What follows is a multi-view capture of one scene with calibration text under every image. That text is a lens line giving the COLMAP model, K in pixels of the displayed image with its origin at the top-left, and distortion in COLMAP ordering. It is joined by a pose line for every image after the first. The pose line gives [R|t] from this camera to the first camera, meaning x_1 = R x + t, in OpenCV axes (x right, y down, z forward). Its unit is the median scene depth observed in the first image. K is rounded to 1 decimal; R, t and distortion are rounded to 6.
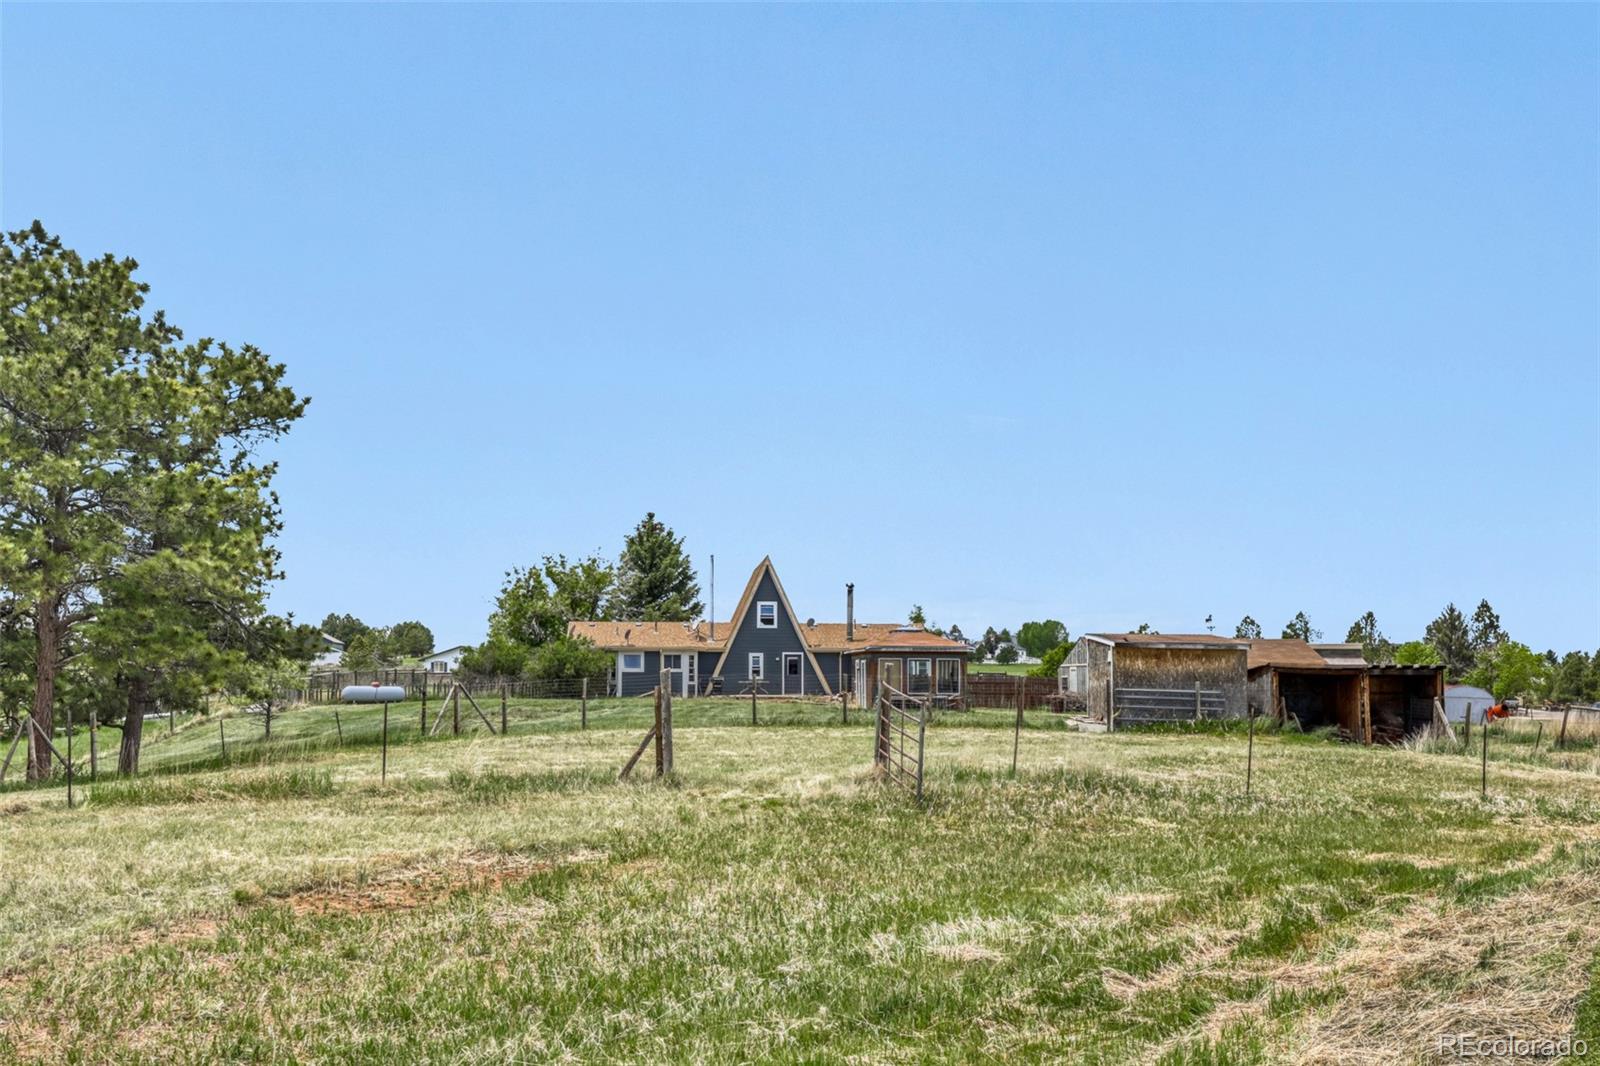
lens RADIAL K [[1518.0, 0, 805.1], [0, 1518.0, 535.8], [0, 0, 1]] dist [0.038637, 0.000000]
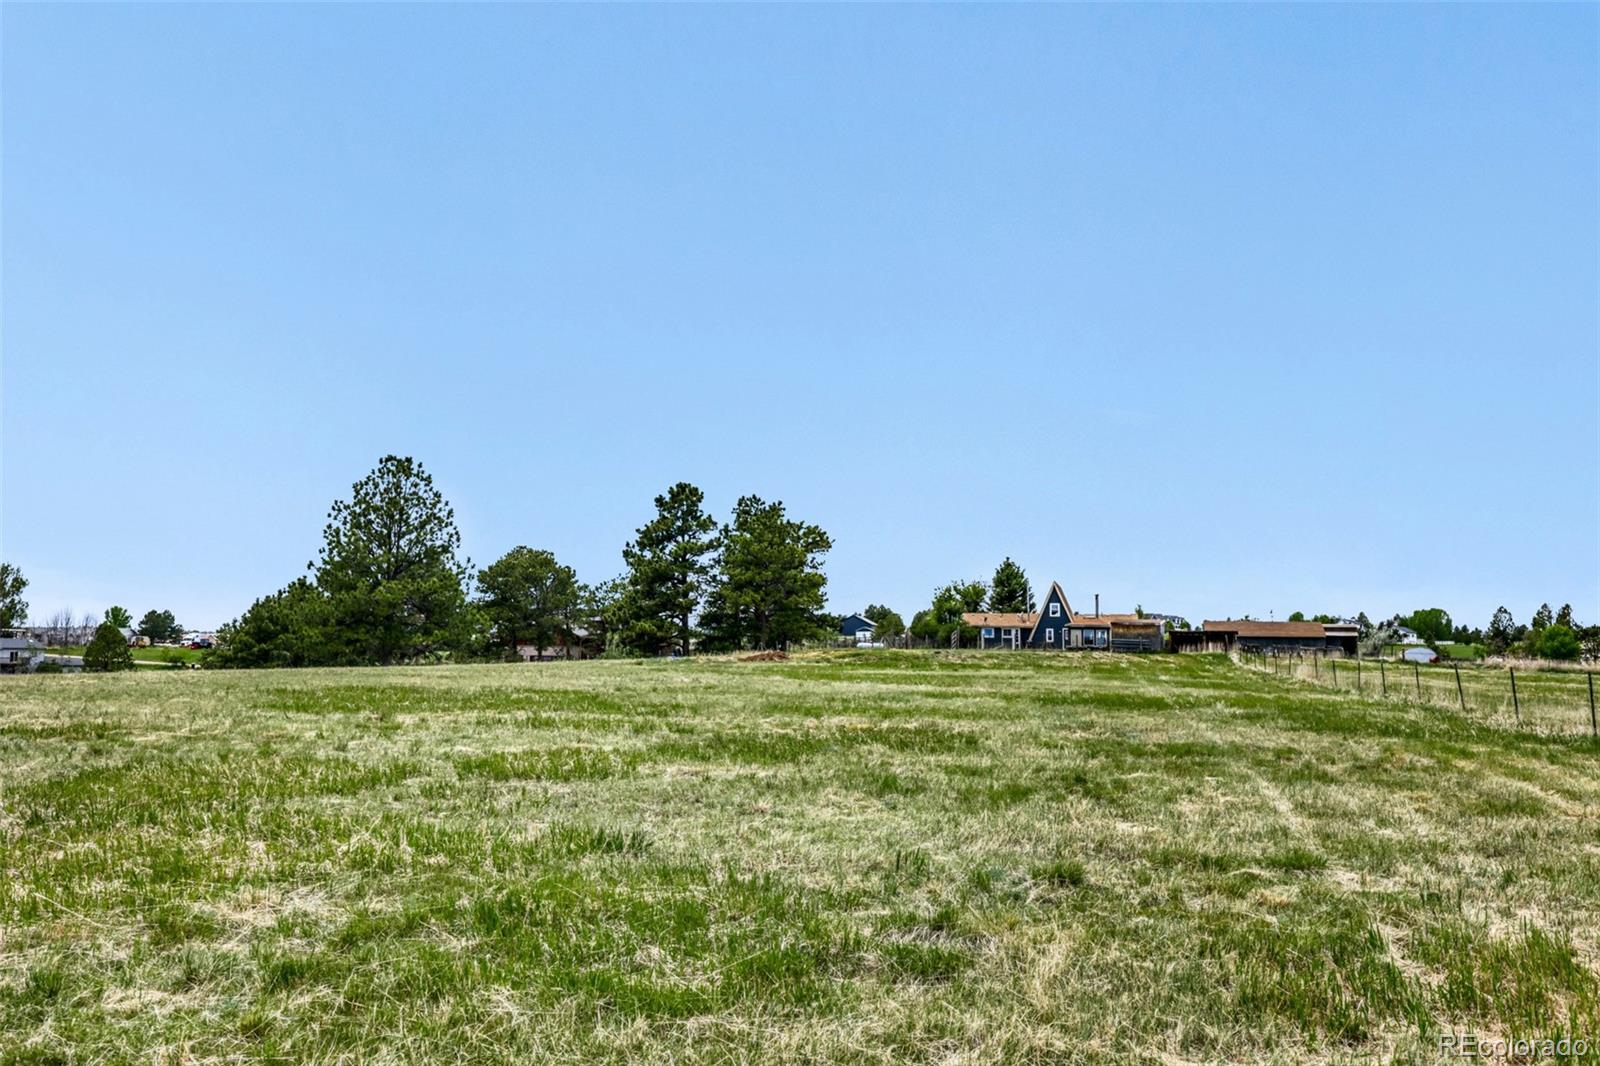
lens RADIAL K [[1369.8, 0, 805.1], [0, 1369.8, 528.9], [0, 0, 1]] dist [-0.005383, 0.000545]
pose [[0.935040, -0.021571, -0.353885, 0.315581], [0.021172, 0.999763, -0.005000, -0.055000], [0.353909, -0.002818, 0.935276, -0.844339]]
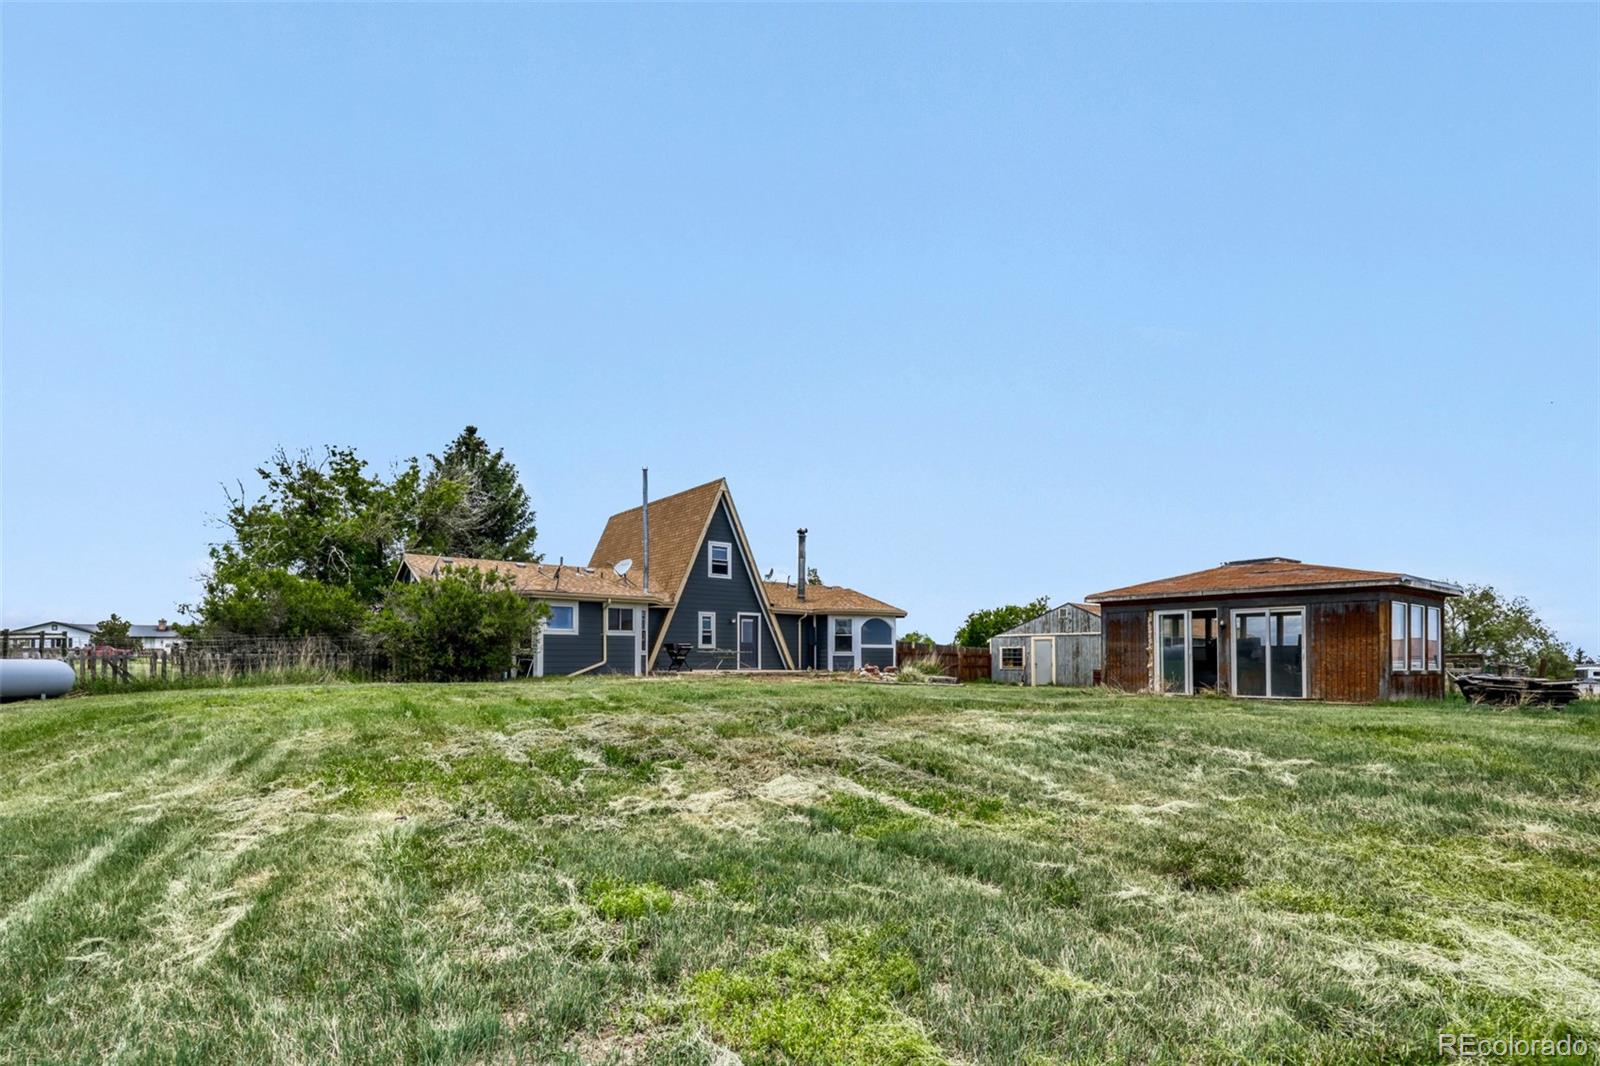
lens RADIAL K [[807.3, 0, 800.1], [0, 807.3, 536.9], [0, 0, 1]] dist [-0.017061, 0.000227]
pose [[0.815163, 0.081502, 0.573469, -0.216443], [-0.045775, 0.996019, -0.076488, 0.069122], [-0.577420, 0.036100, 0.815649, 0.664343]]
